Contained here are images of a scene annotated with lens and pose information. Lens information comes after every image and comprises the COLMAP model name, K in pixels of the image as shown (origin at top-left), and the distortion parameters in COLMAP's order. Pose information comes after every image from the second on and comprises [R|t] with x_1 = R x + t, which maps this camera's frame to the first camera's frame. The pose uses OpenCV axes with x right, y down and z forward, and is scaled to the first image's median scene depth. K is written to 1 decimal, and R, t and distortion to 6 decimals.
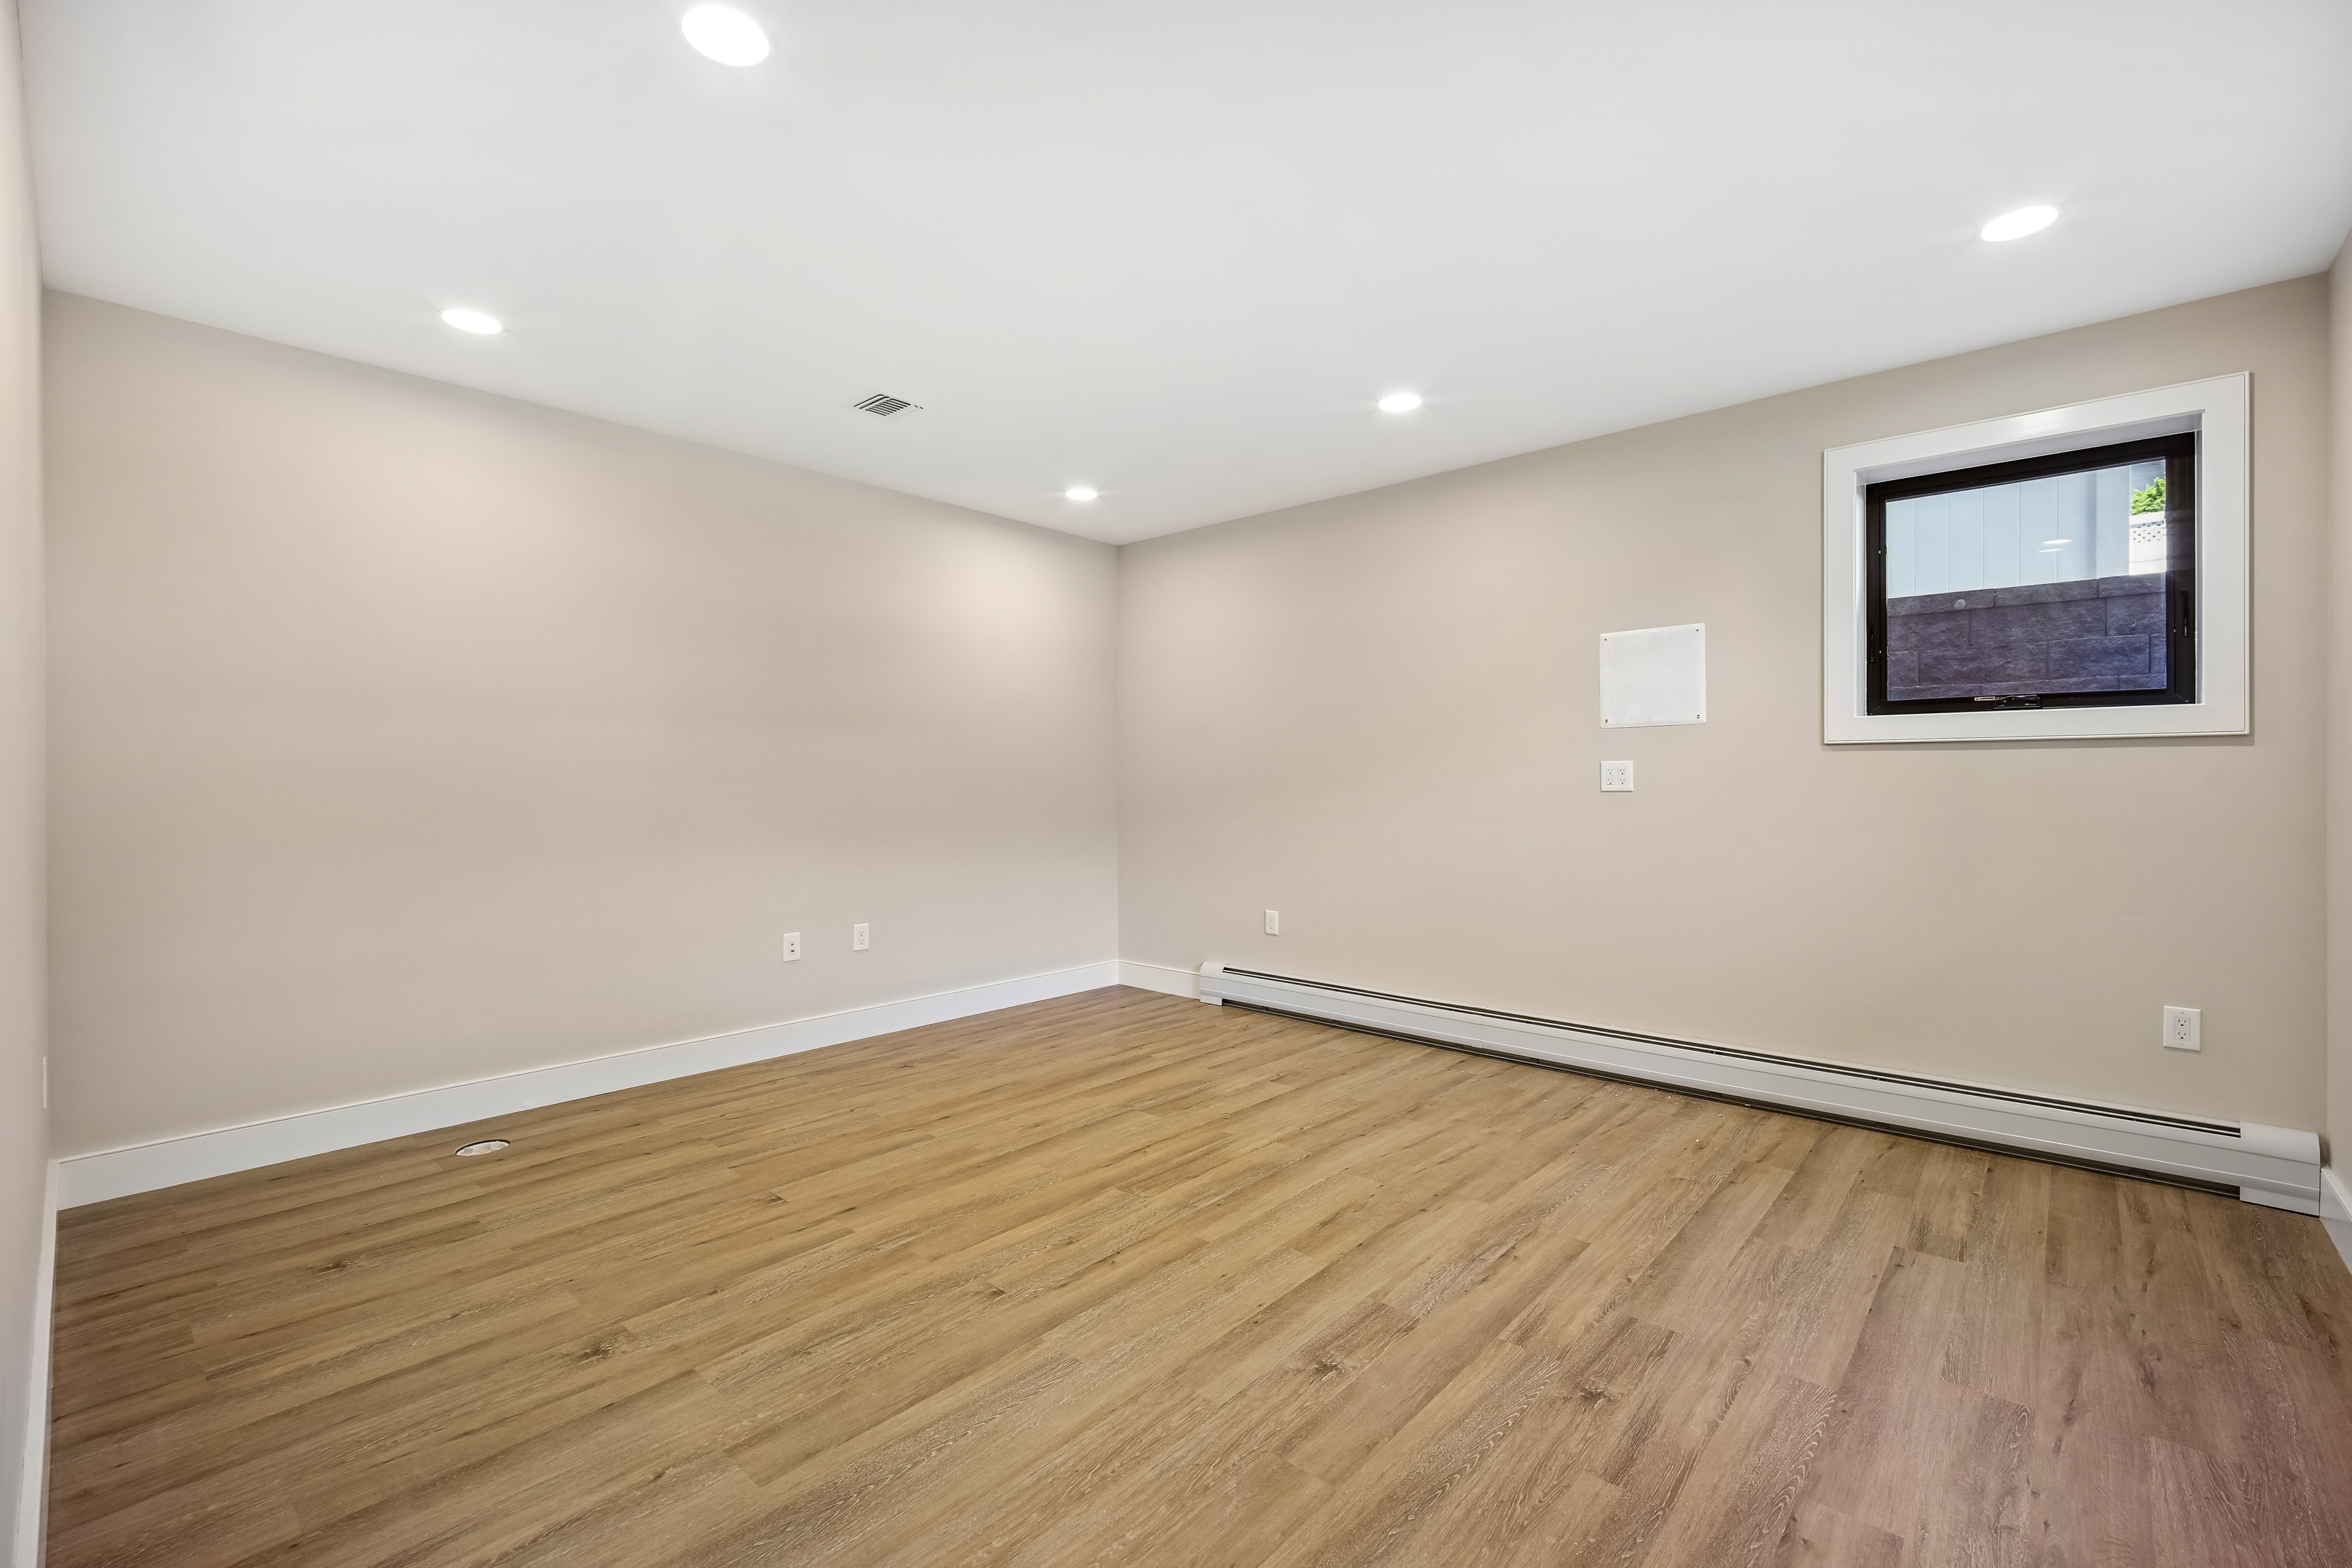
lens RADIAL K [[1000.7, 0, 1176.0], [0, 1000.7, 784.0], [0, 0, 1]] dist [0.000650, 0.000584]
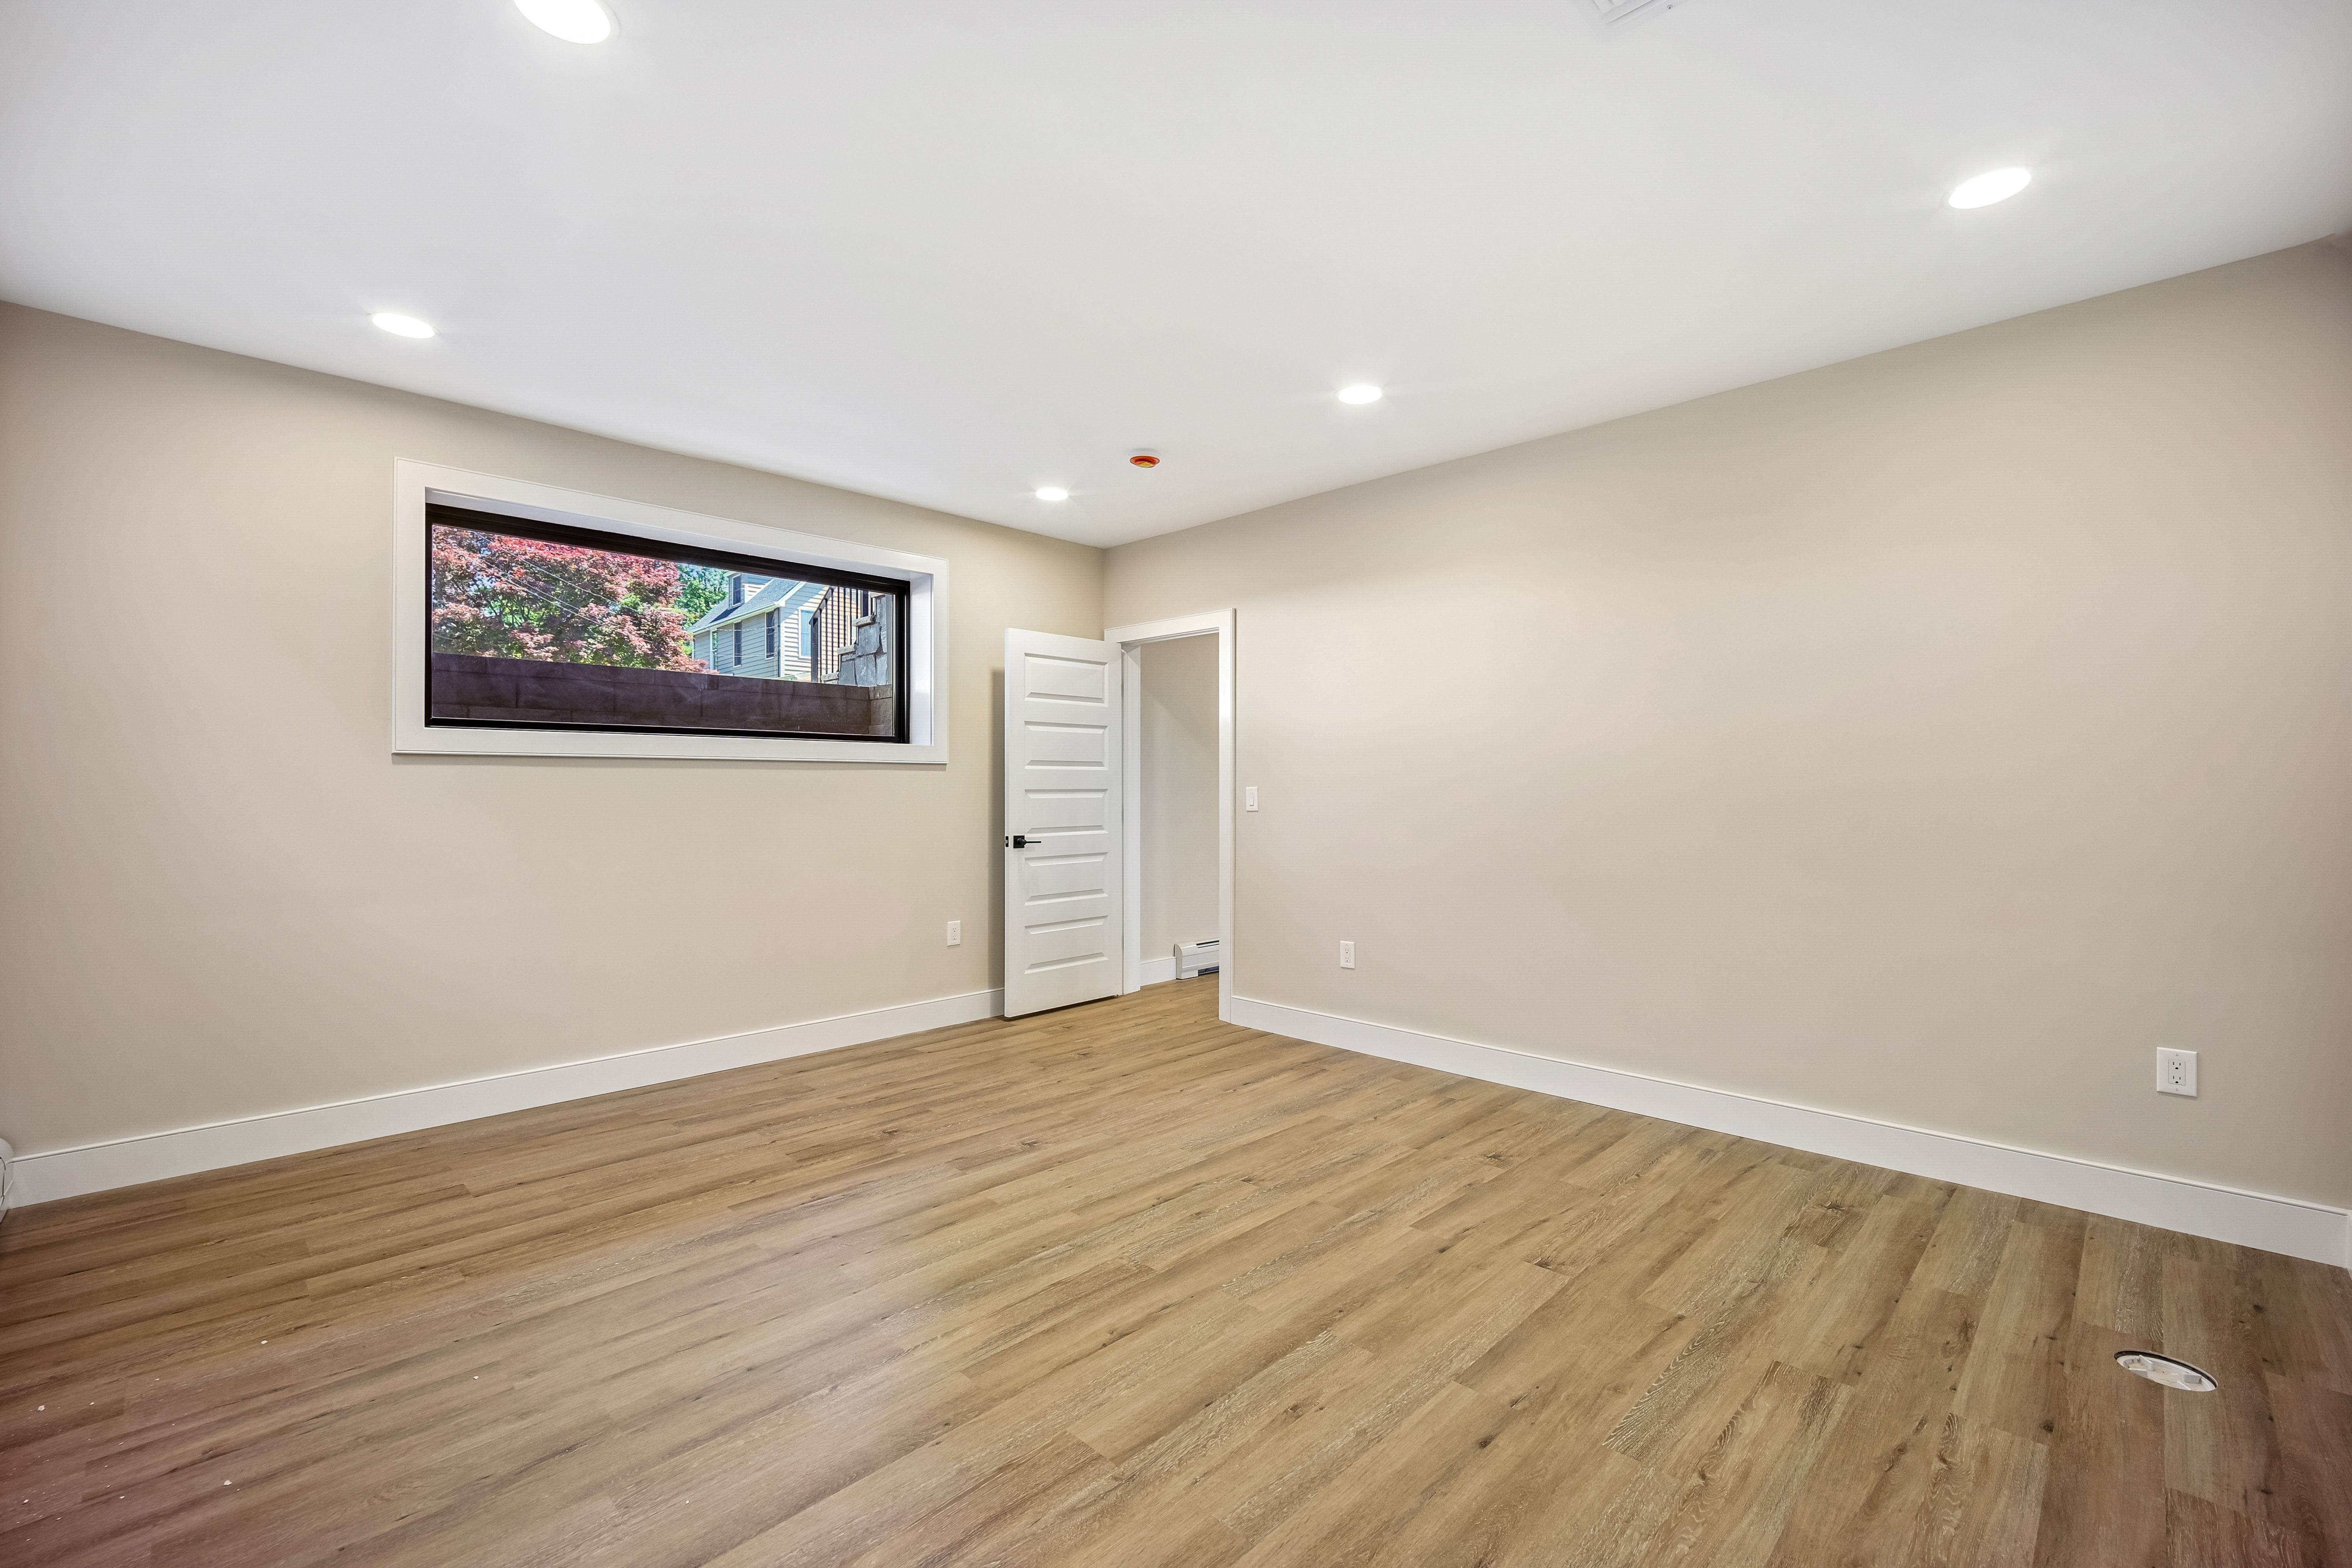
lens RADIAL K [[1000.7, 0, 1176.0], [0, 1000.7, 784.0], [0, 0, 1]] dist [0.000650, 0.000584]
pose [[-0.998953, 0.004111, 0.045554, -0.130665], [0.004258, 0.999986, 0.003114, -0.009274], [-0.045541, 0.003305, -0.998957, 2.040725]]
